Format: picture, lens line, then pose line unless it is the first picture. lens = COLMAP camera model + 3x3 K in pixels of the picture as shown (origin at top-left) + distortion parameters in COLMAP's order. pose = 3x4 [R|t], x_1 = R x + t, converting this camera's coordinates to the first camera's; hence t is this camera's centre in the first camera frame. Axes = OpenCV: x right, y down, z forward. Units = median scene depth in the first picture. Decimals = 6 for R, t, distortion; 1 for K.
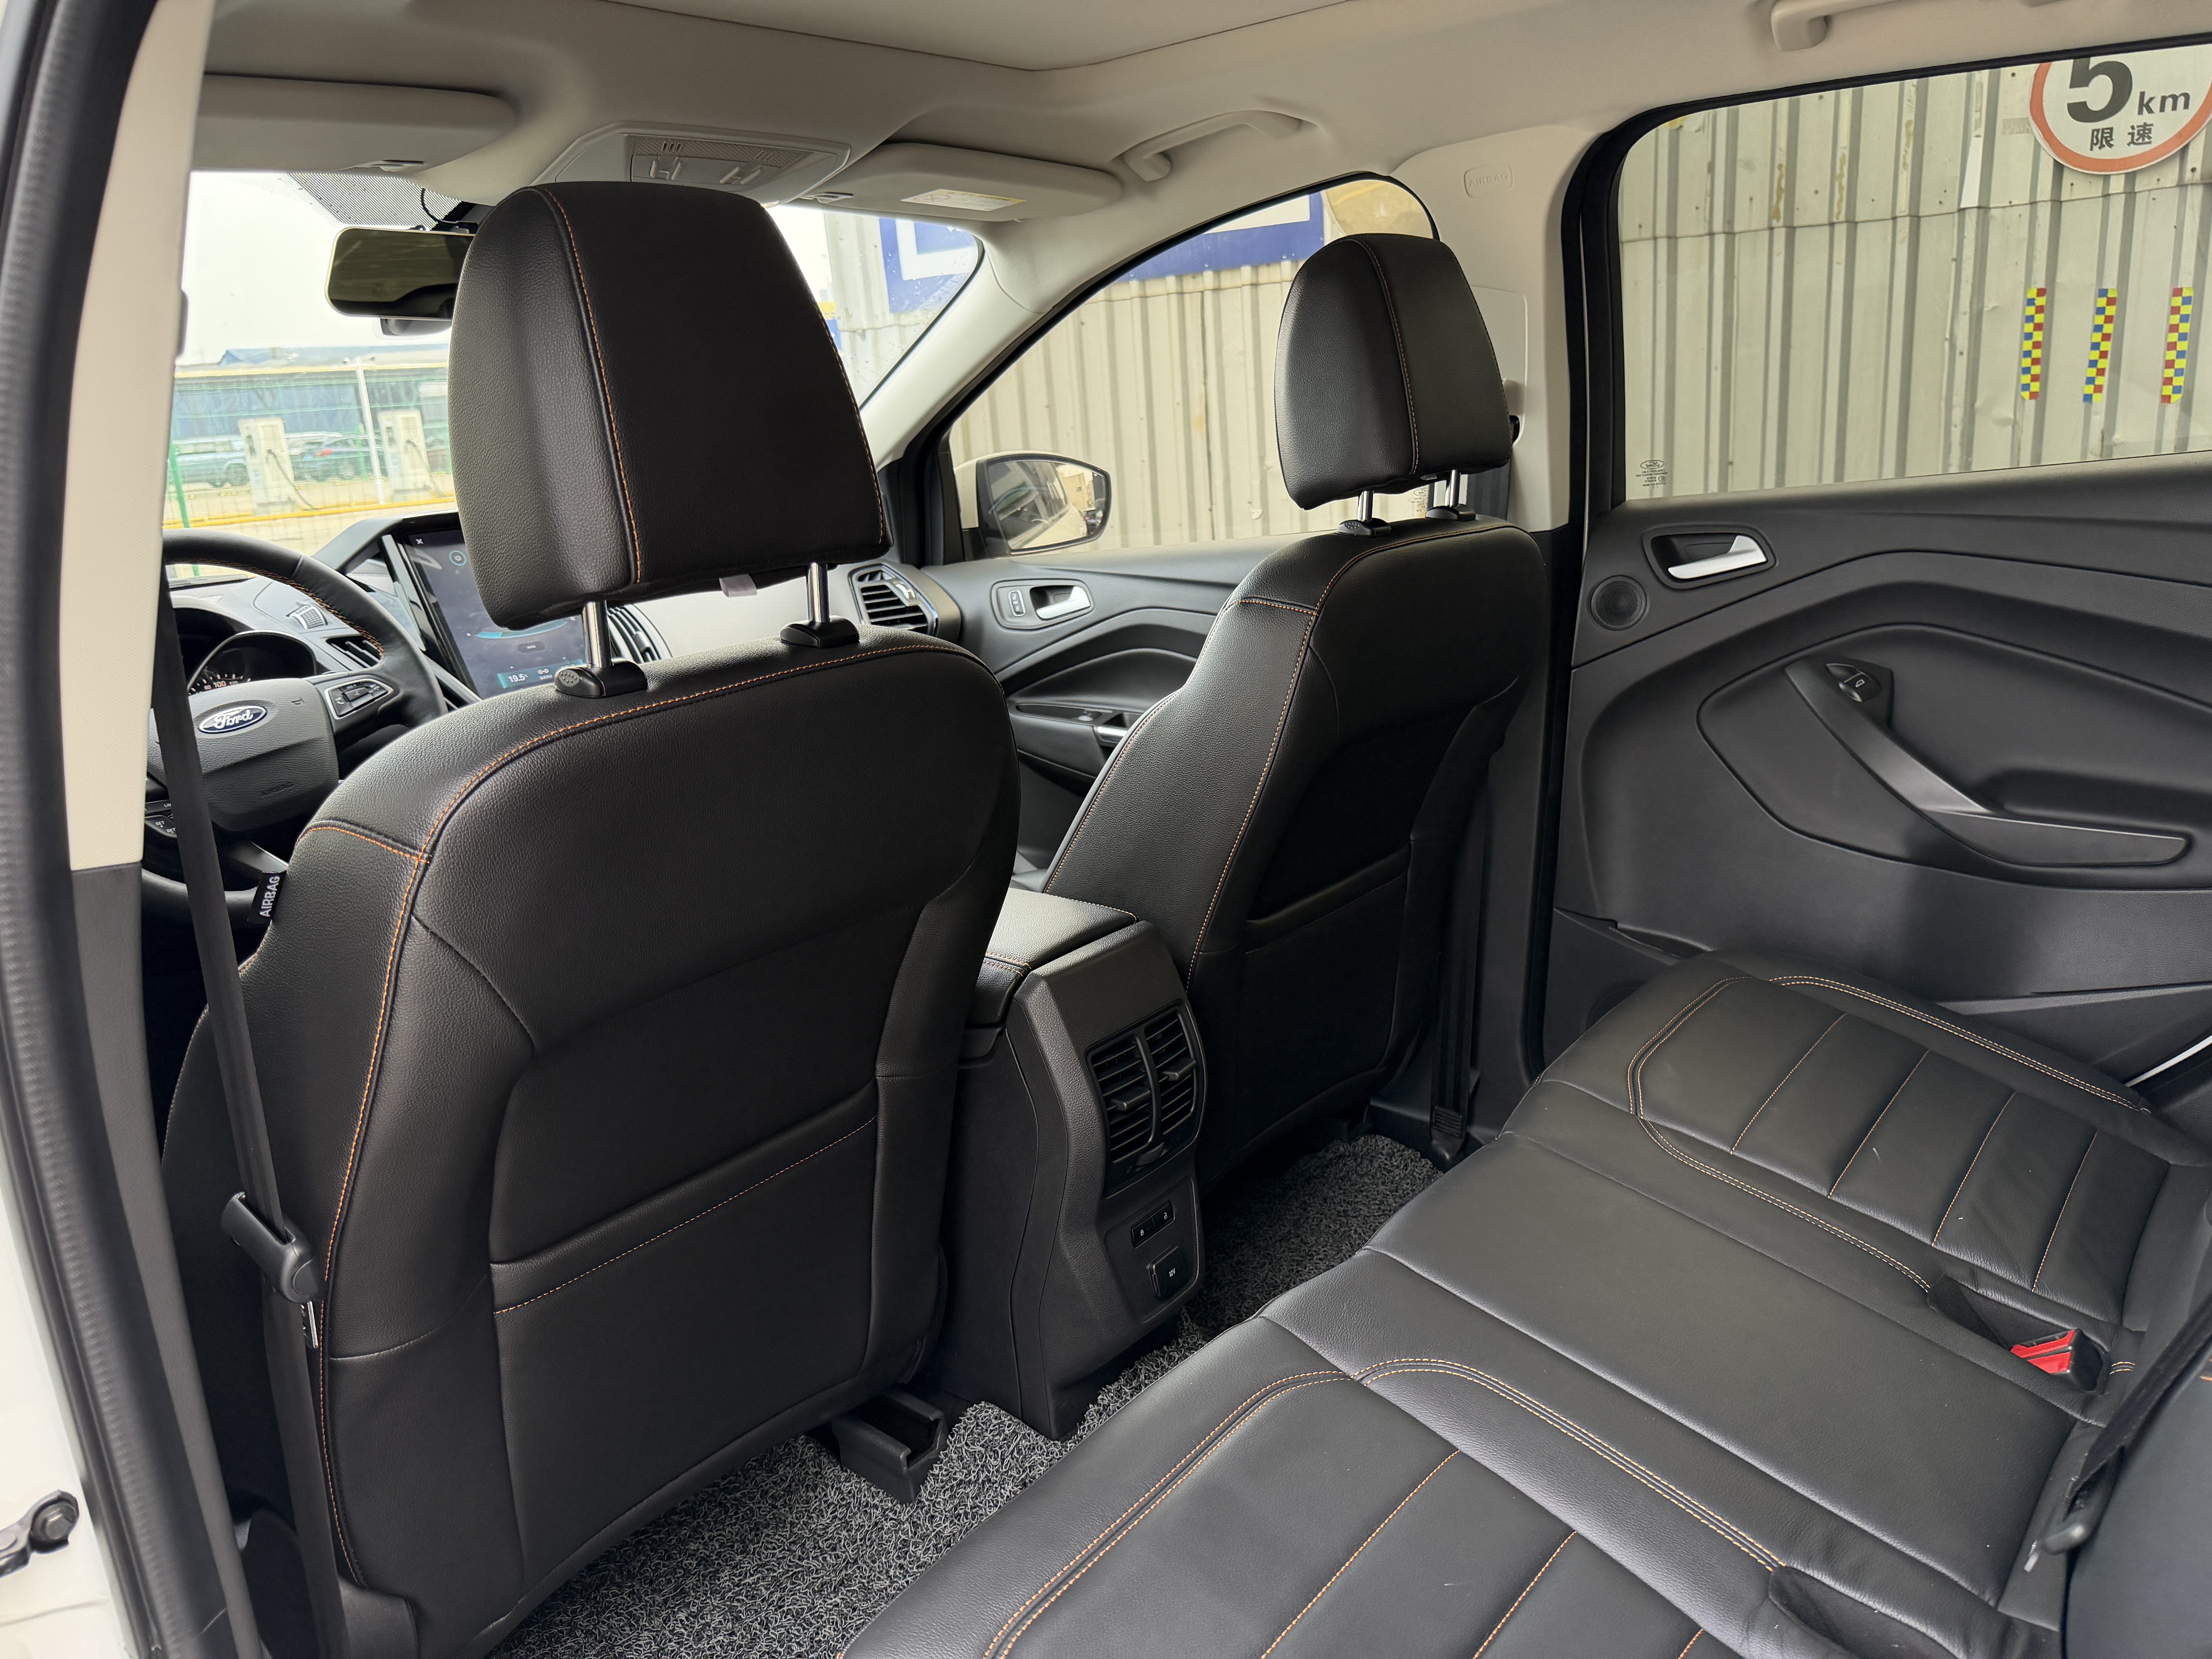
lens RADIAL K [[1571.5, 0, 1099.8], [0, 1571.5, 861.1], [0, 0, 1]] dist [0.028210, -0.041877]
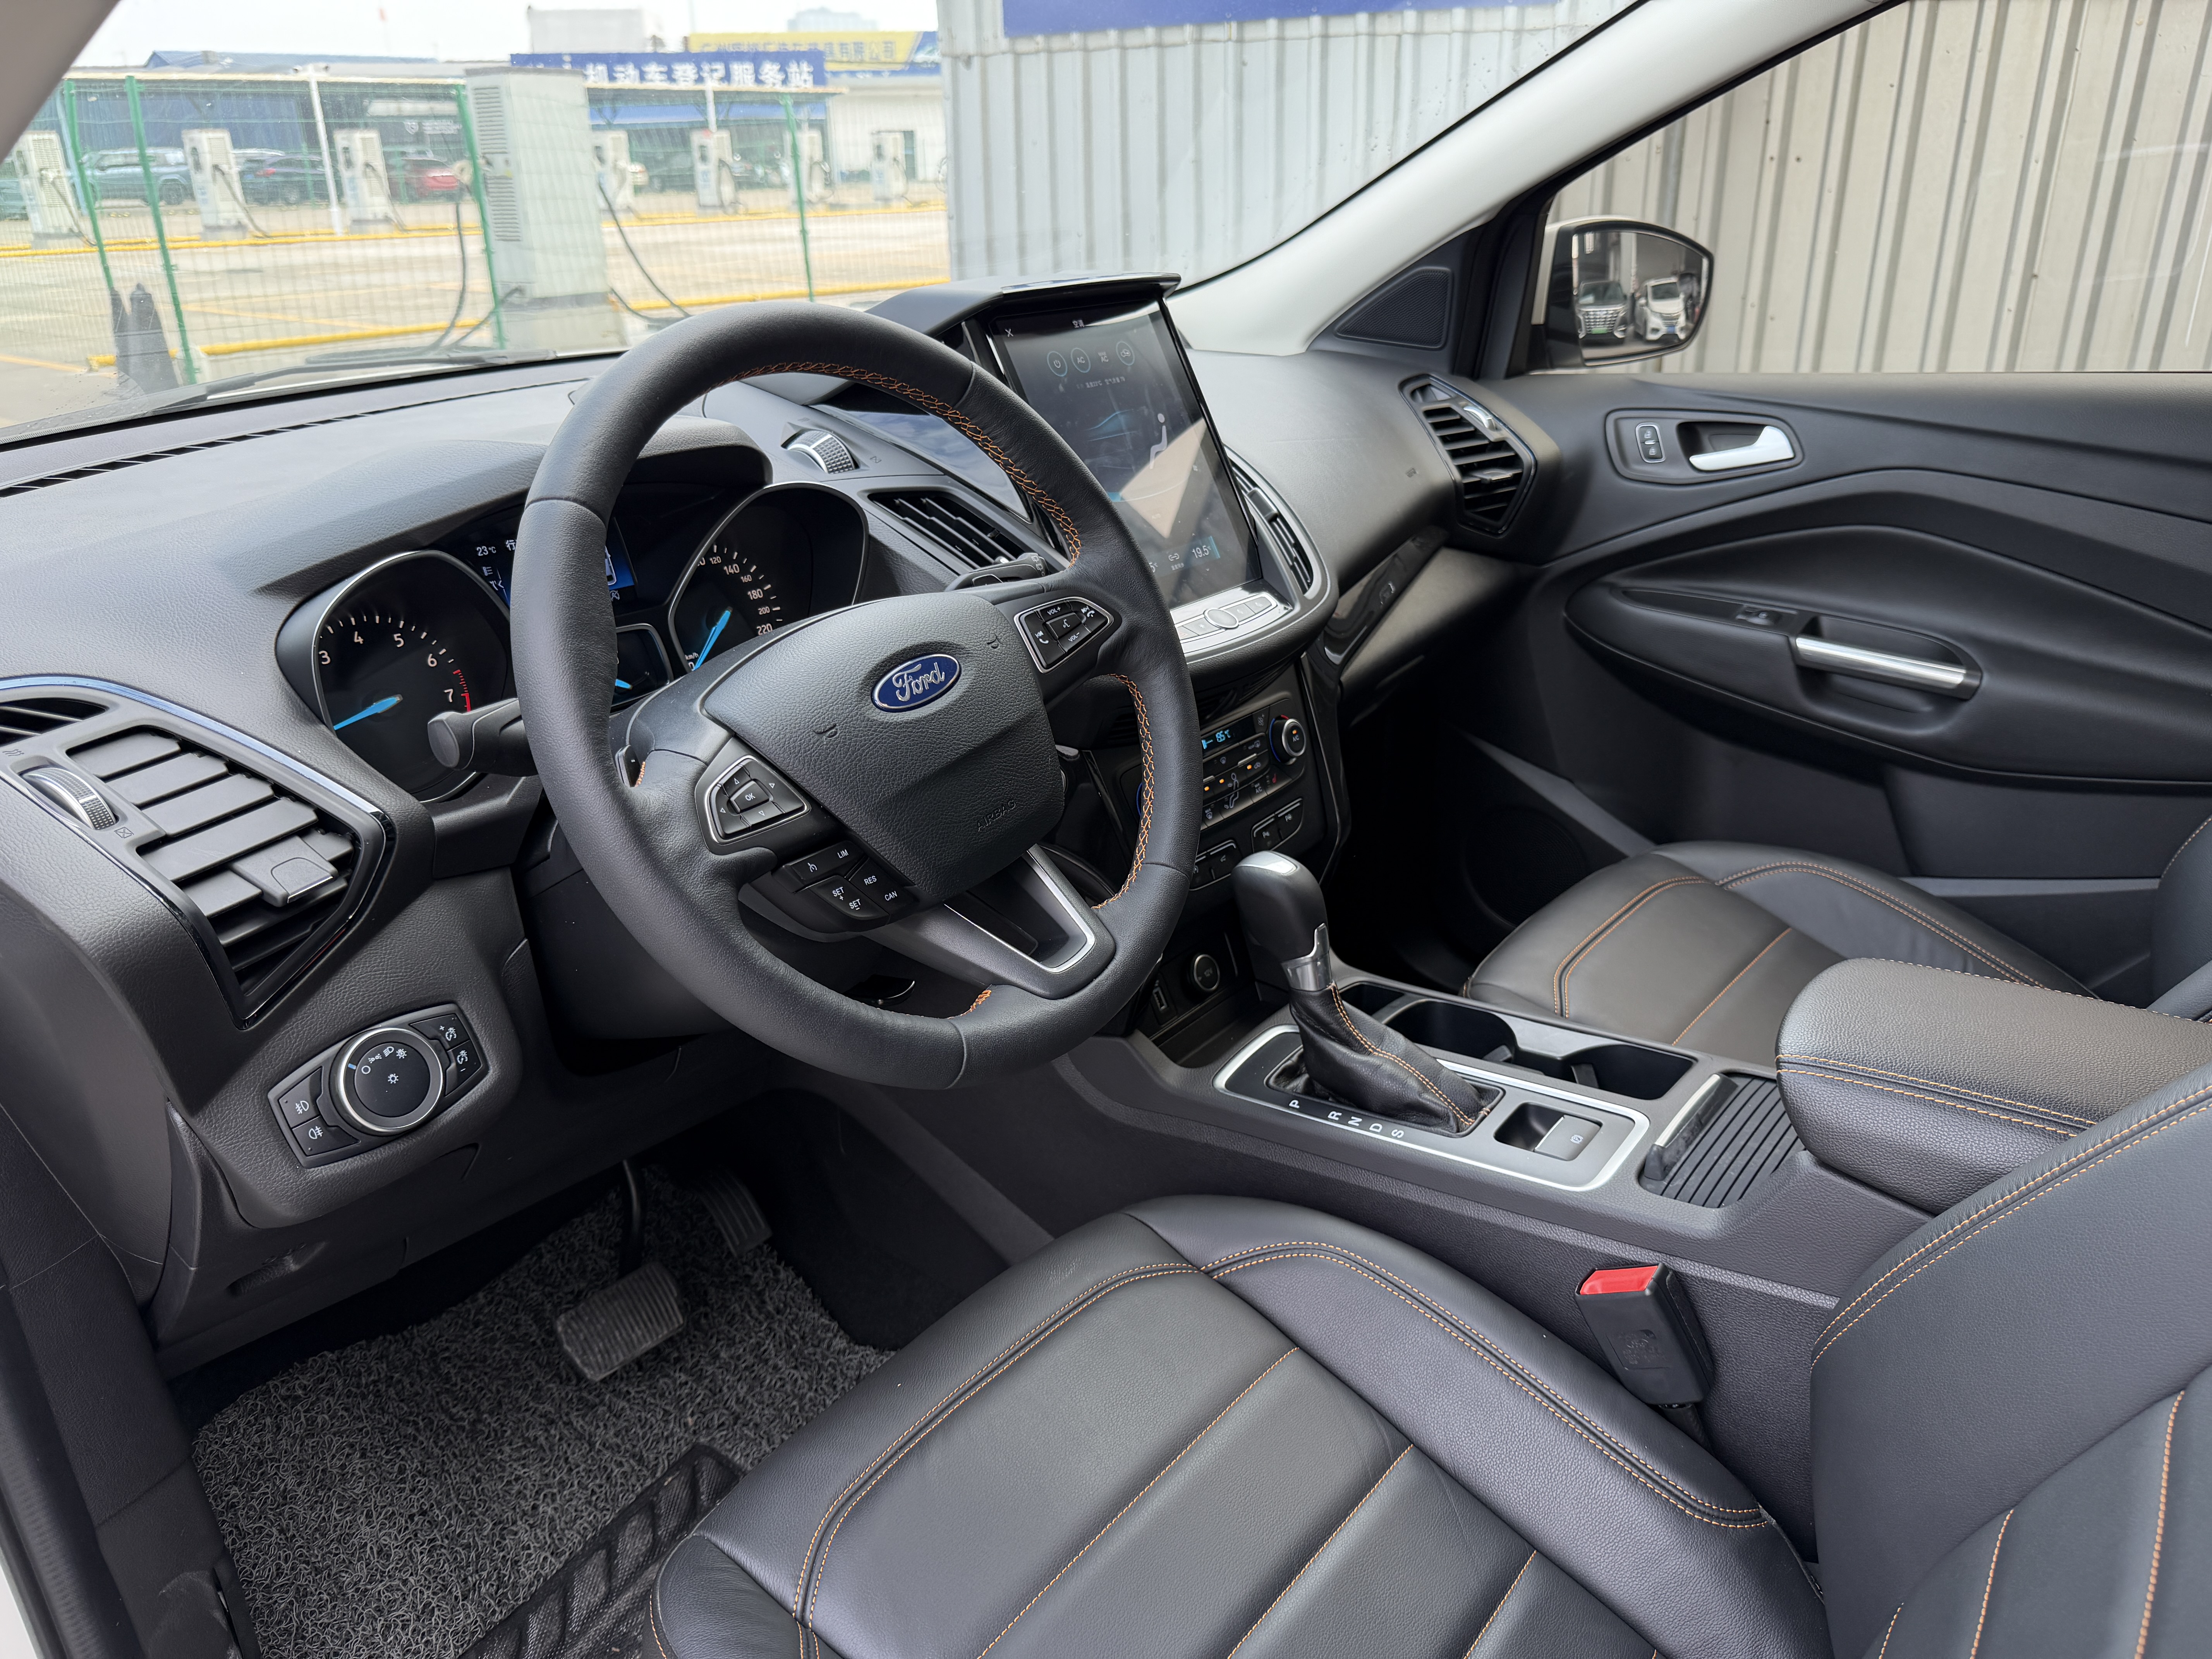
lens RADIAL K [[1571.5, 0, 1102.2], [0, 1571.5, 844.8], [0, 0, 1]] dist [0.028210, -0.041877]
pose [[0.998715, 0.036638, 0.035021, -0.313789], [-0.040767, 0.991247, 0.125569, -0.065317], [-0.030114, -0.126835, 0.991467, 0.288484]]
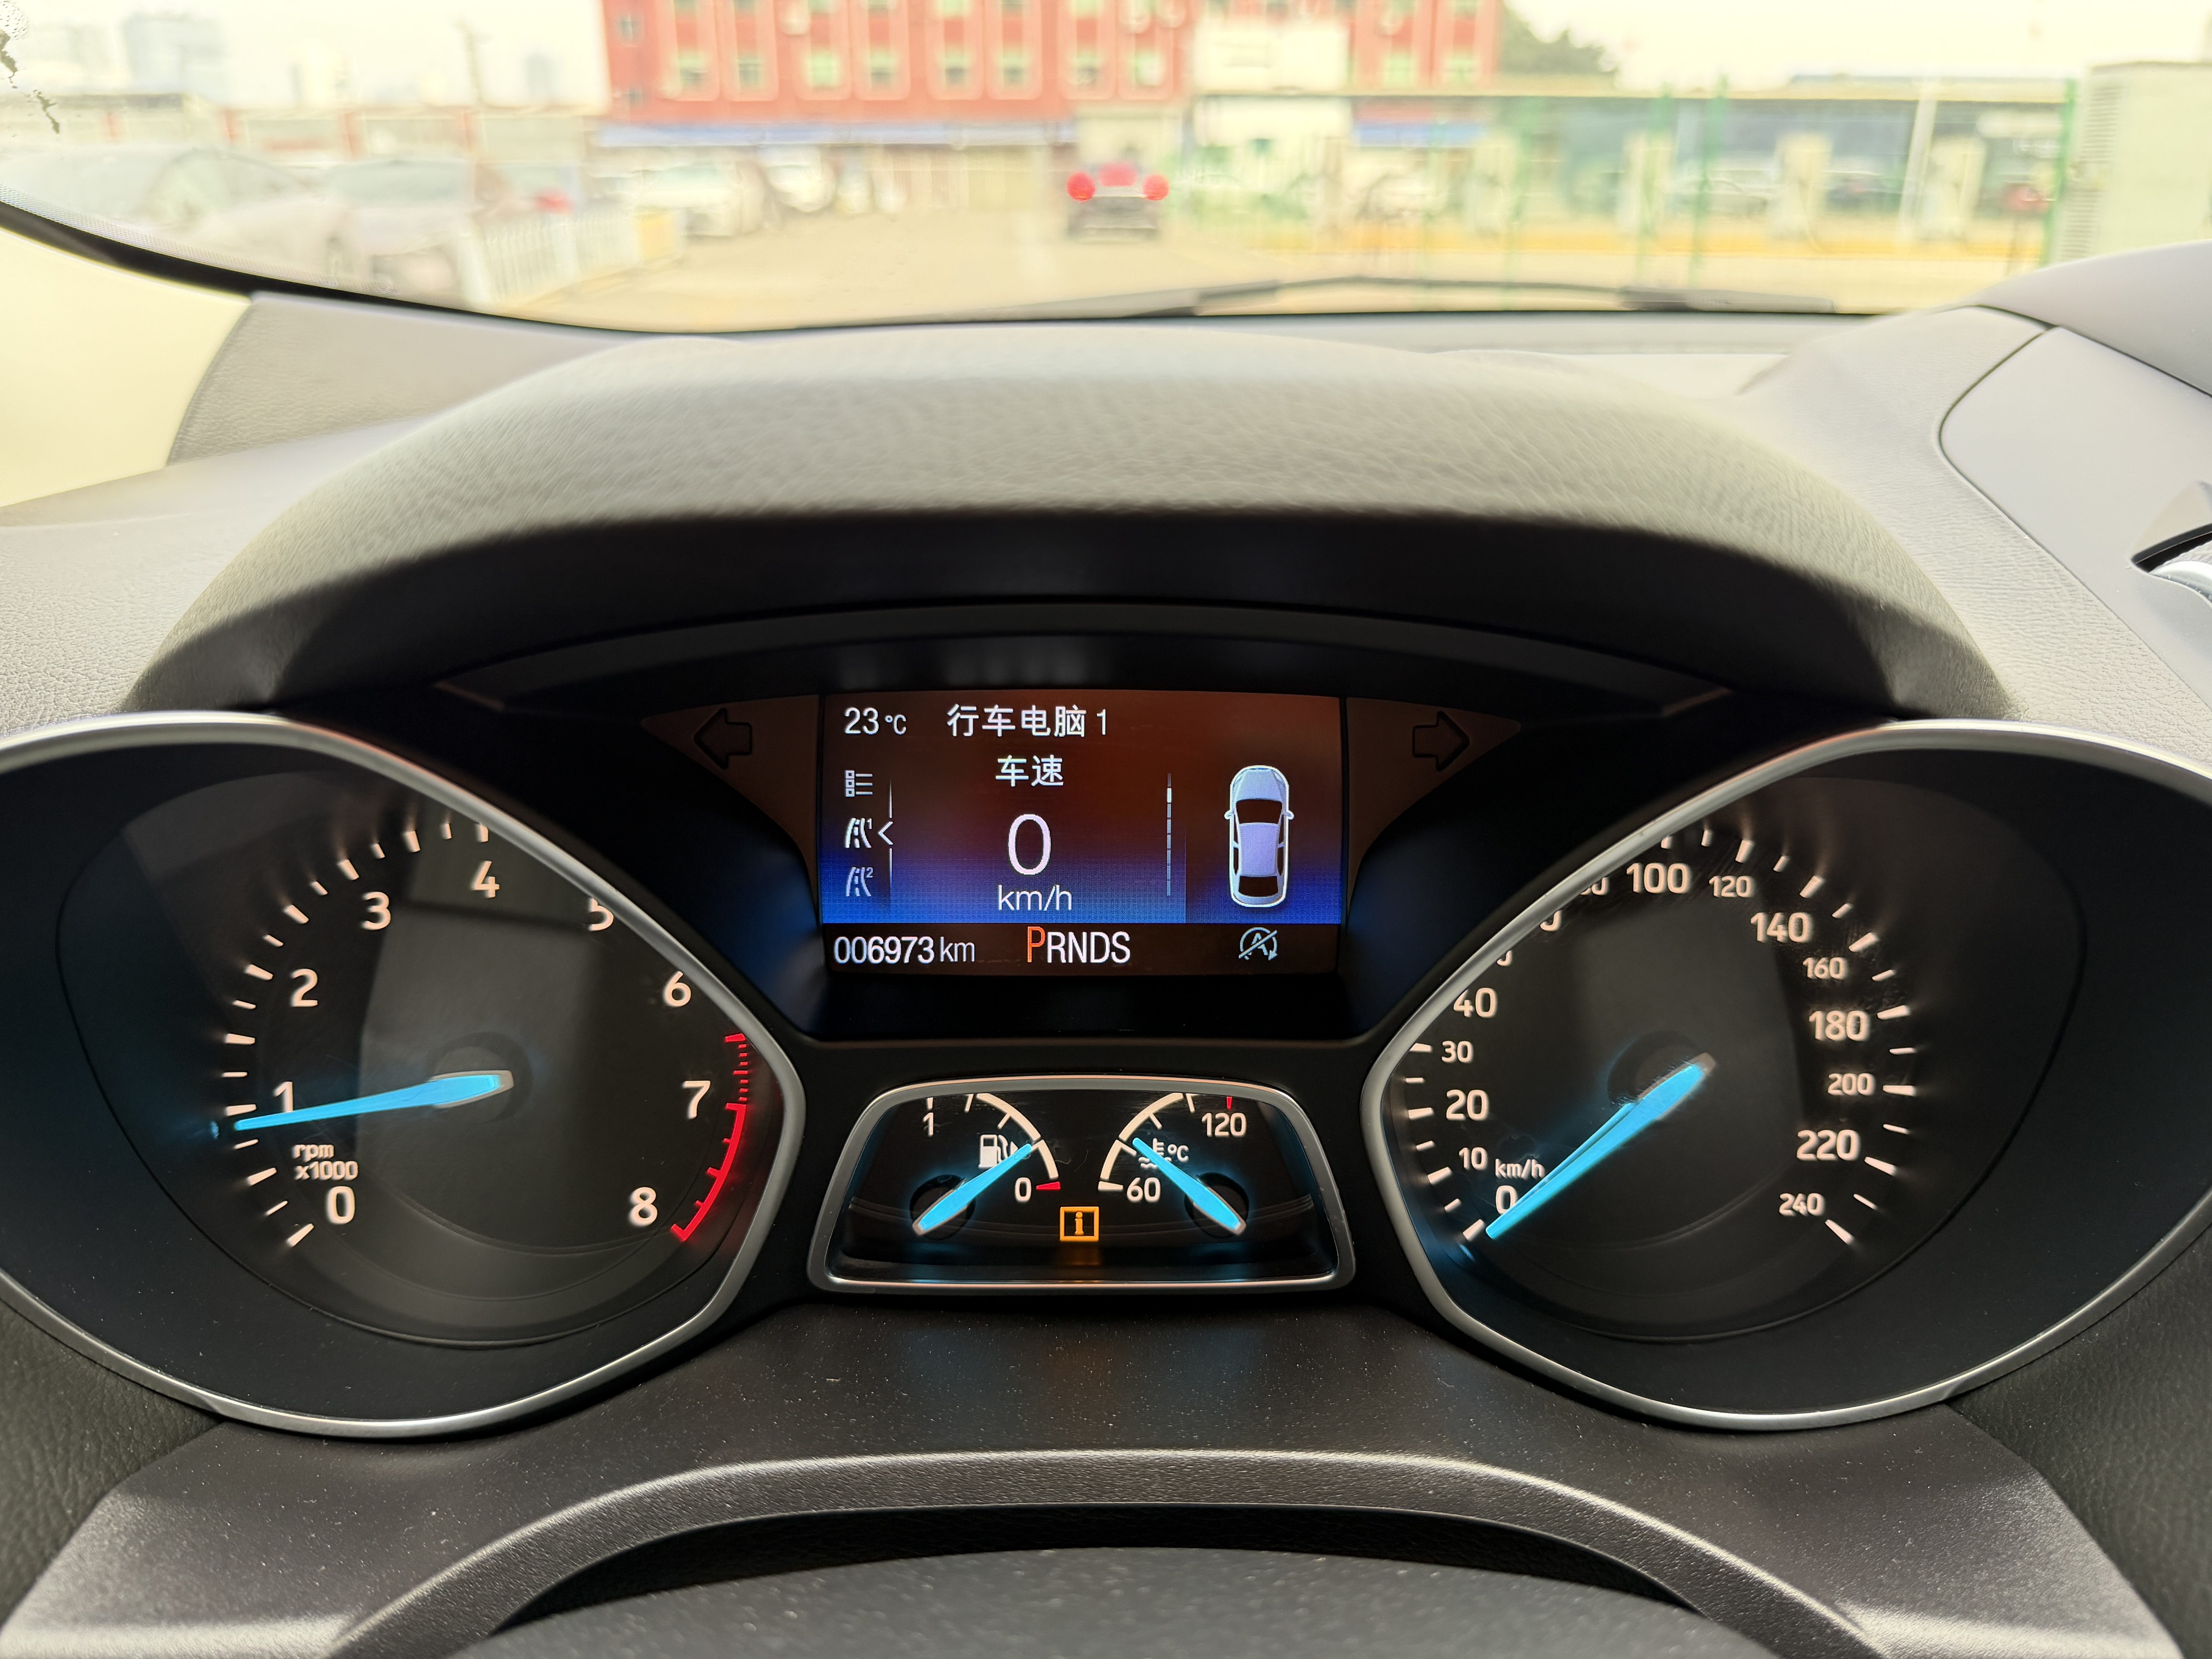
lens RADIAL K [[1571.5, 0, 1095.1], [0, 1571.5, 859.3], [0, 0, 1]] dist [0.028210, -0.041877]
pose [[0.653599, 0.356949, -0.667379, -0.358336], [-0.256551, 0.934081, 0.248342, -0.107197], [0.712032, 0.008901, 0.702091, 0.619310]]
